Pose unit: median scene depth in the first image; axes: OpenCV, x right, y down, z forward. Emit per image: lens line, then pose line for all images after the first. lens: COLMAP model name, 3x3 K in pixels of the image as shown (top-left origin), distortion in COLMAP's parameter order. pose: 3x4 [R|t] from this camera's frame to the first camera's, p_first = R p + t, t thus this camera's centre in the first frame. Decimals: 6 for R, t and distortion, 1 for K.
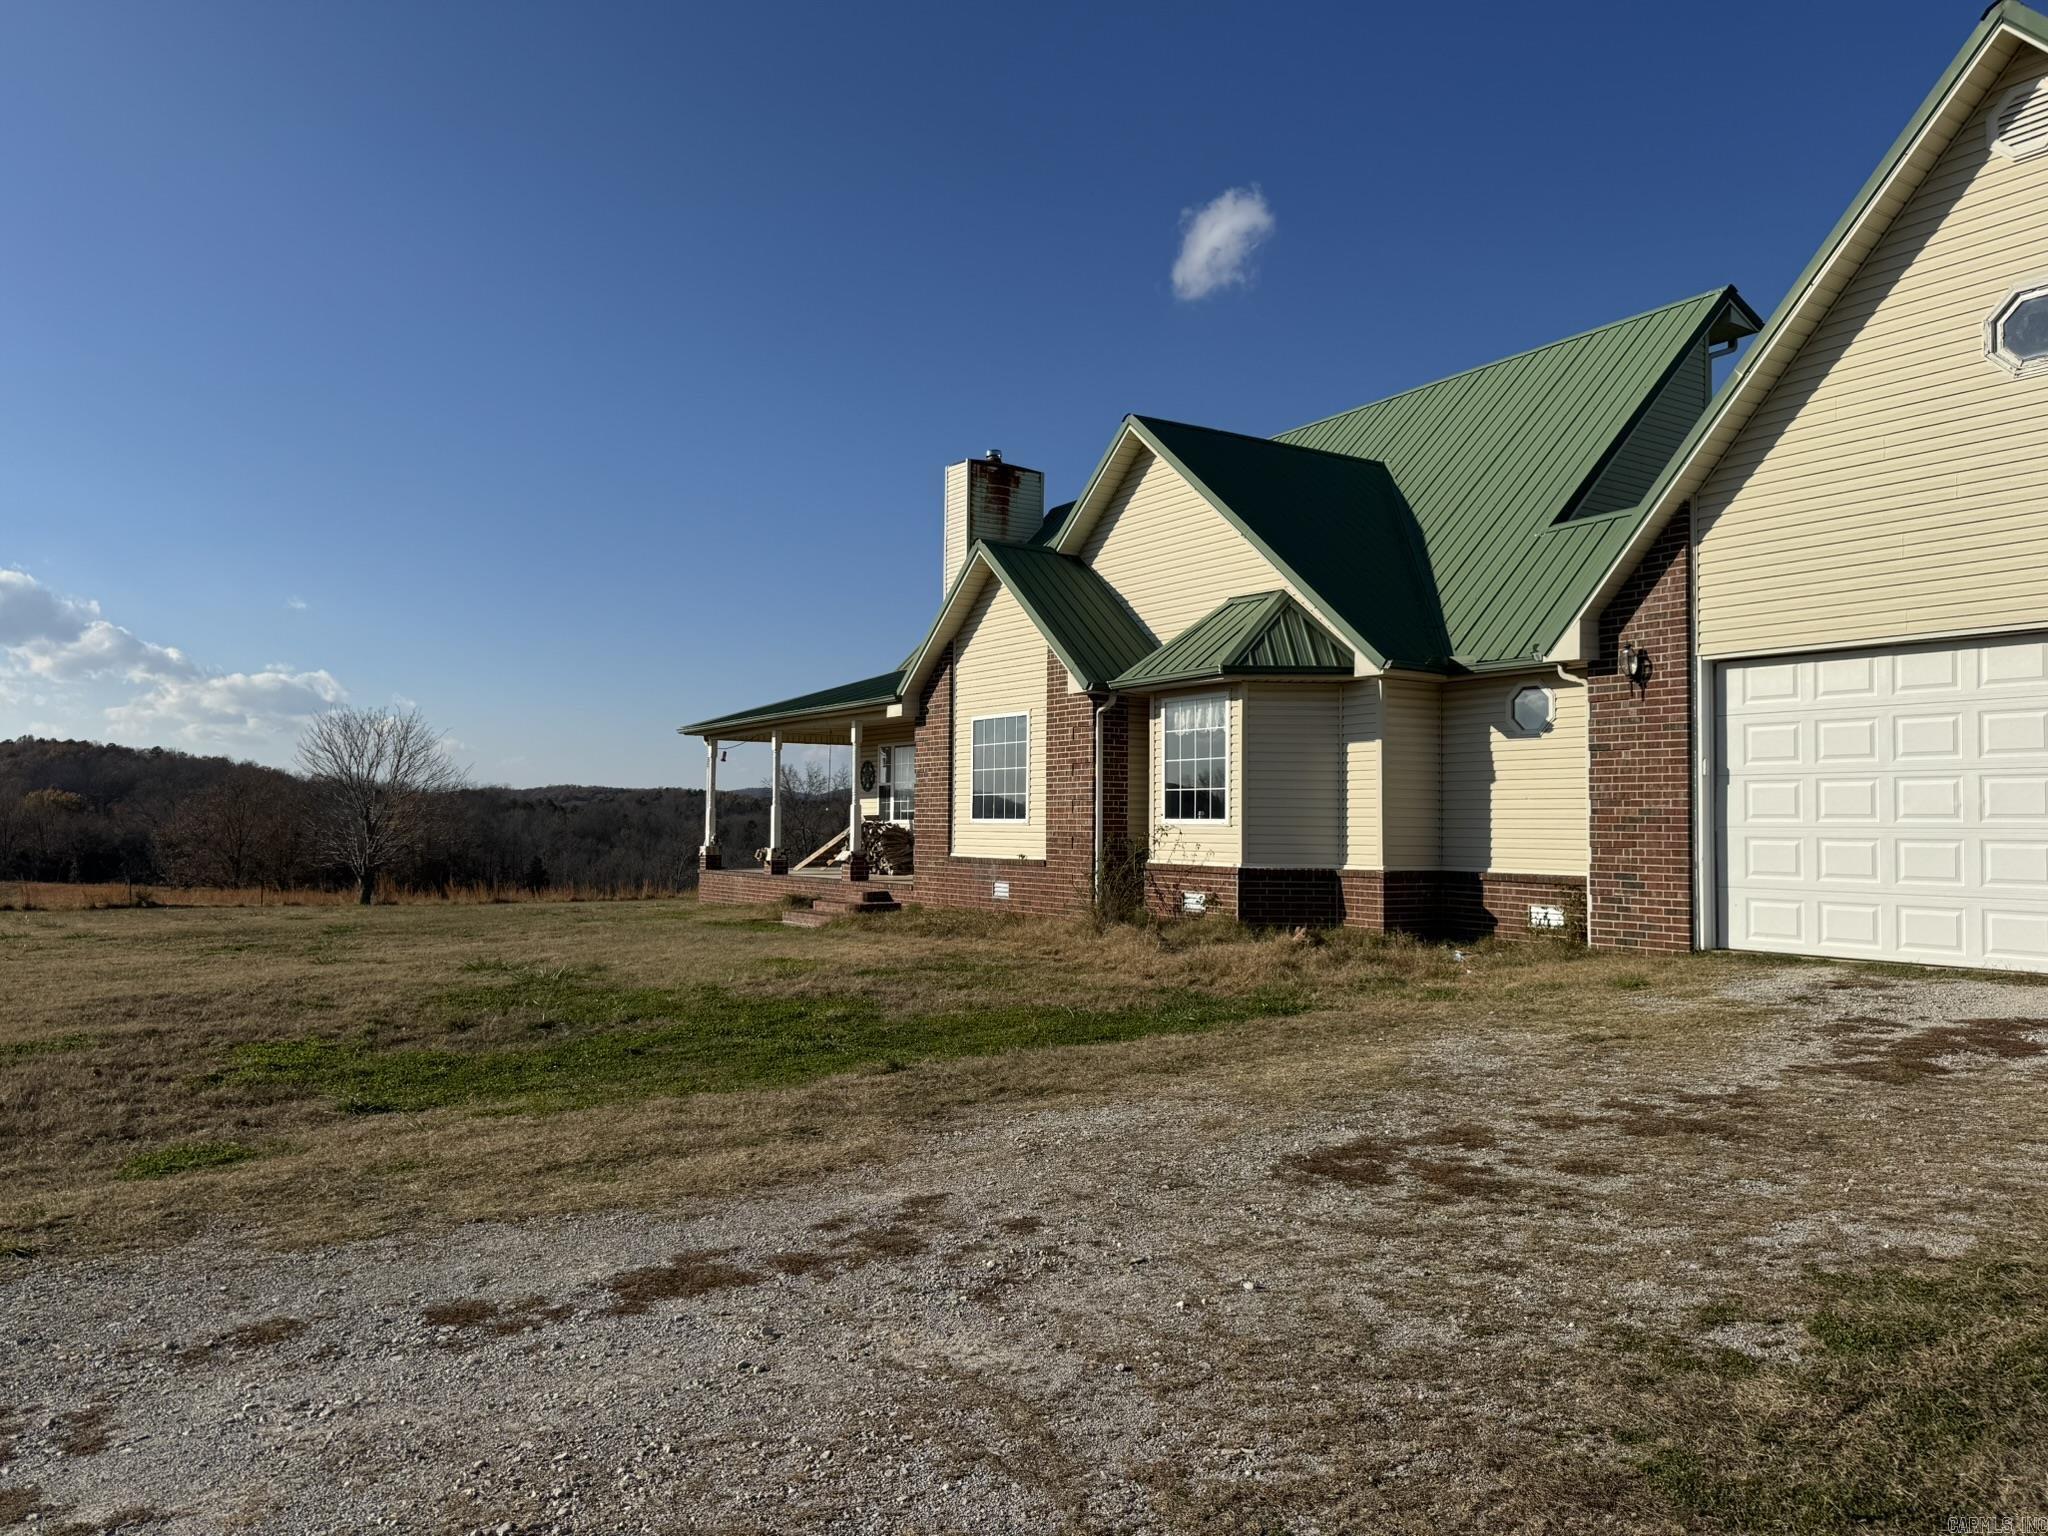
lens RADIAL K [[1440.2, 0, 1024.0], [0, 1440.2, 768.0], [0, 0, 1]] dist [0.159068, -0.297087]
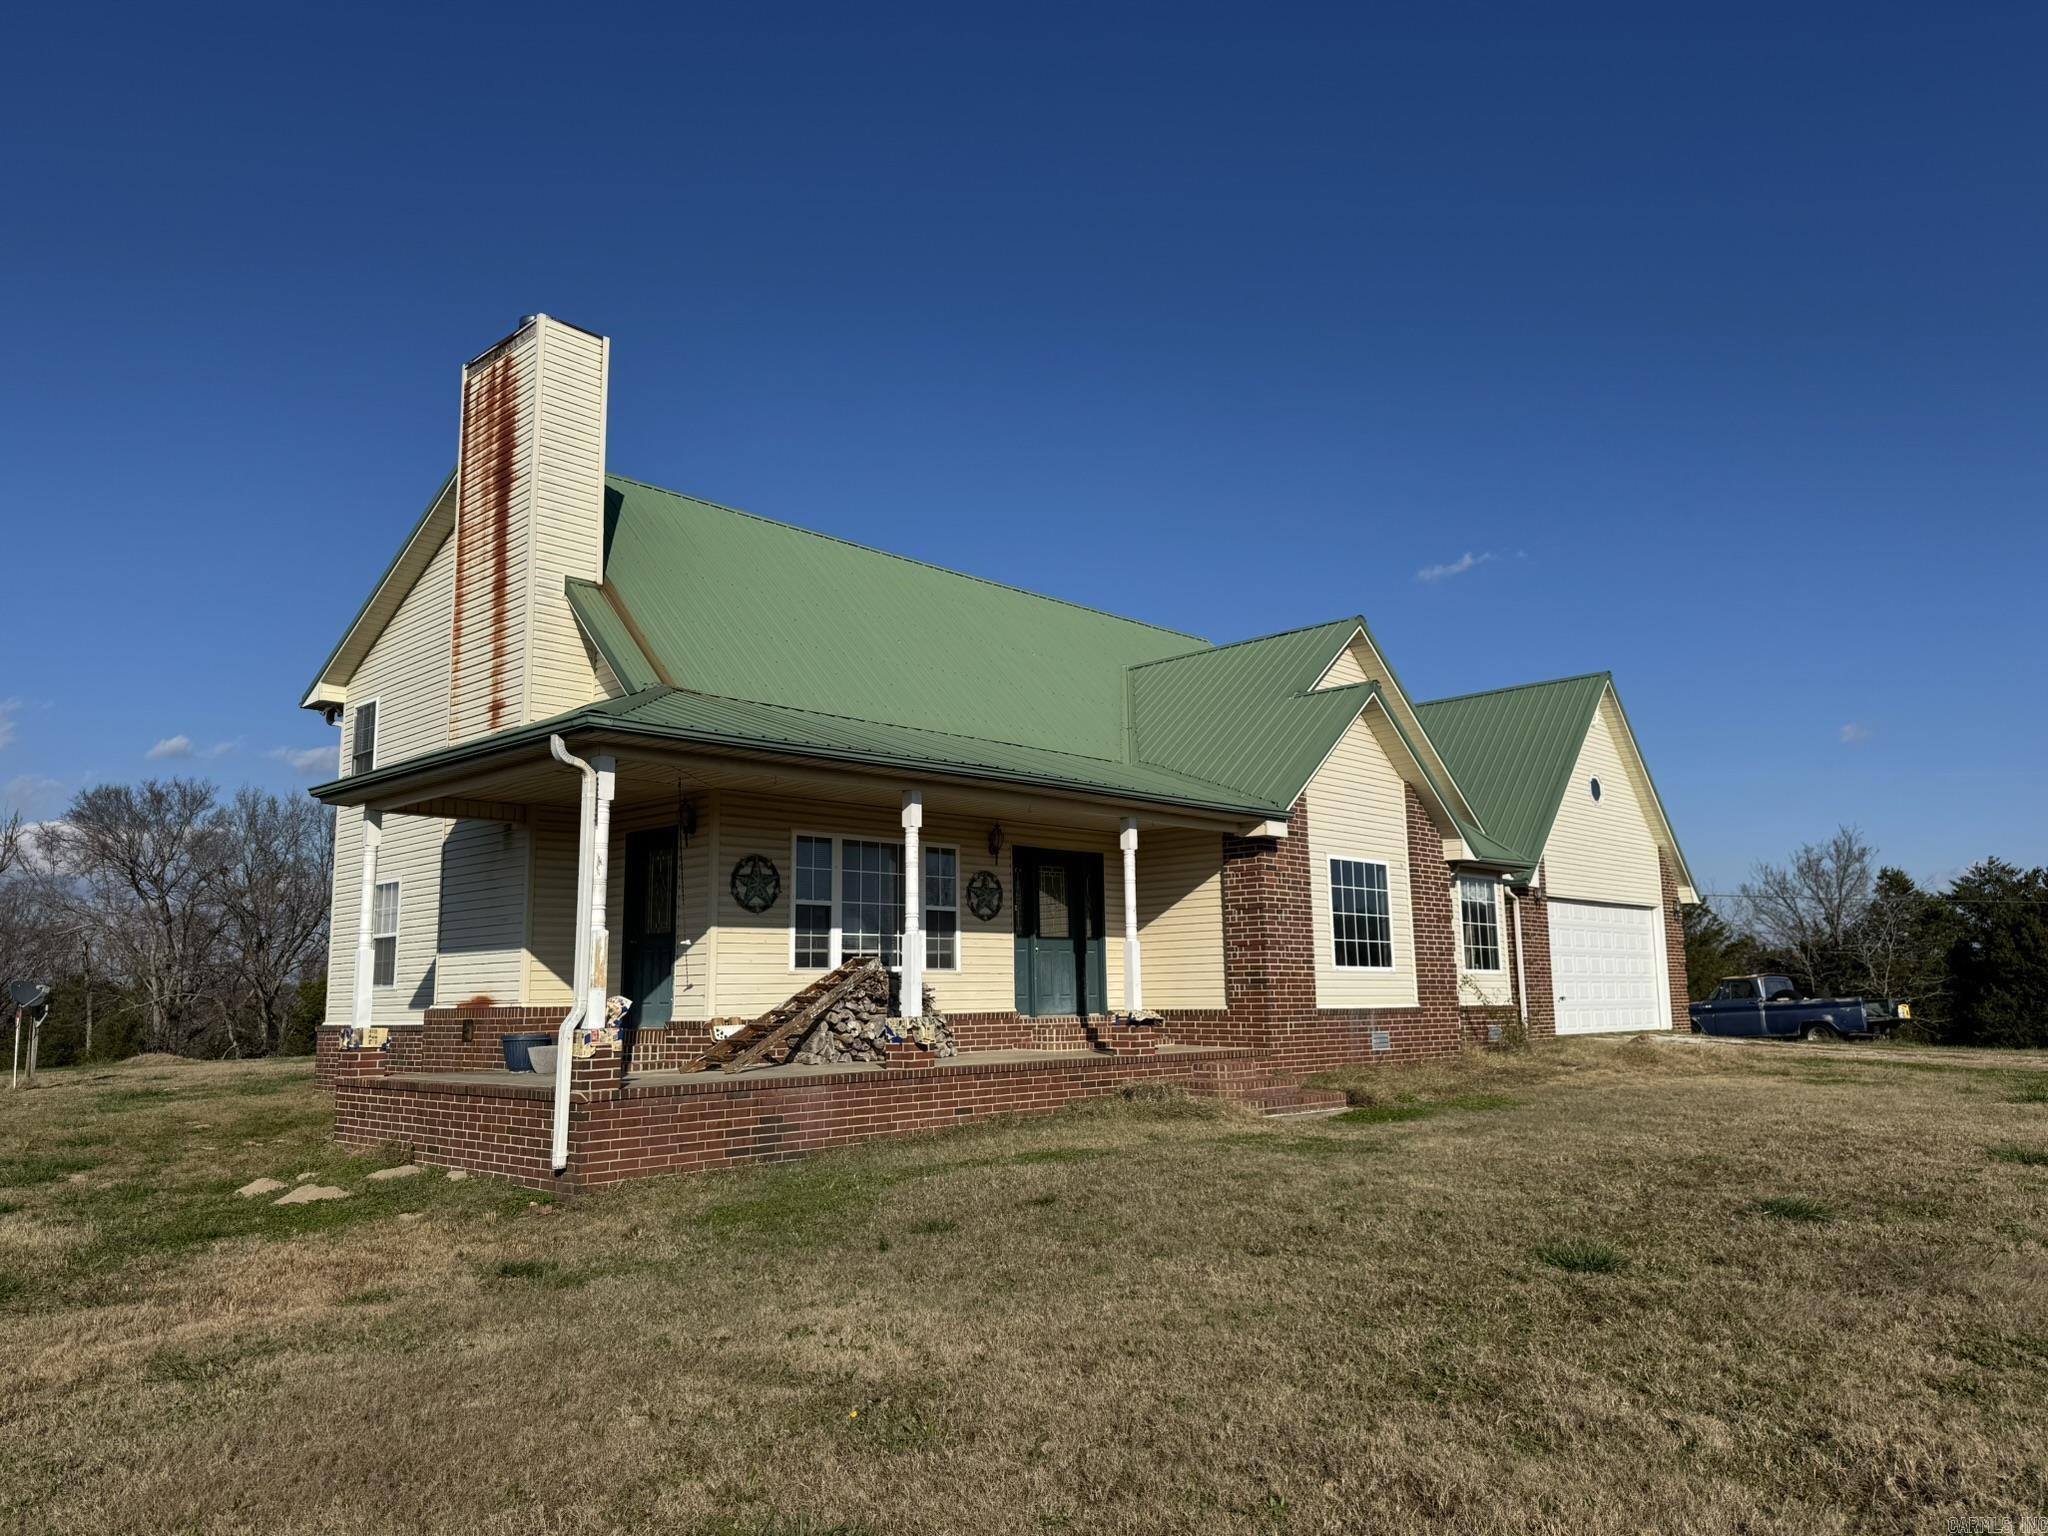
lens RADIAL K [[1440.2, 0, 1024.0], [0, 1440.2, 768.0], [0, 0, 1]] dist [0.159068, -0.297087]
pose [[-0.224580, 0.145990, 0.963458, -1.359003], [-0.030618, 0.987168, -0.156719, 0.093133], [-0.973975, -0.064696, -0.217228, 2.115005]]
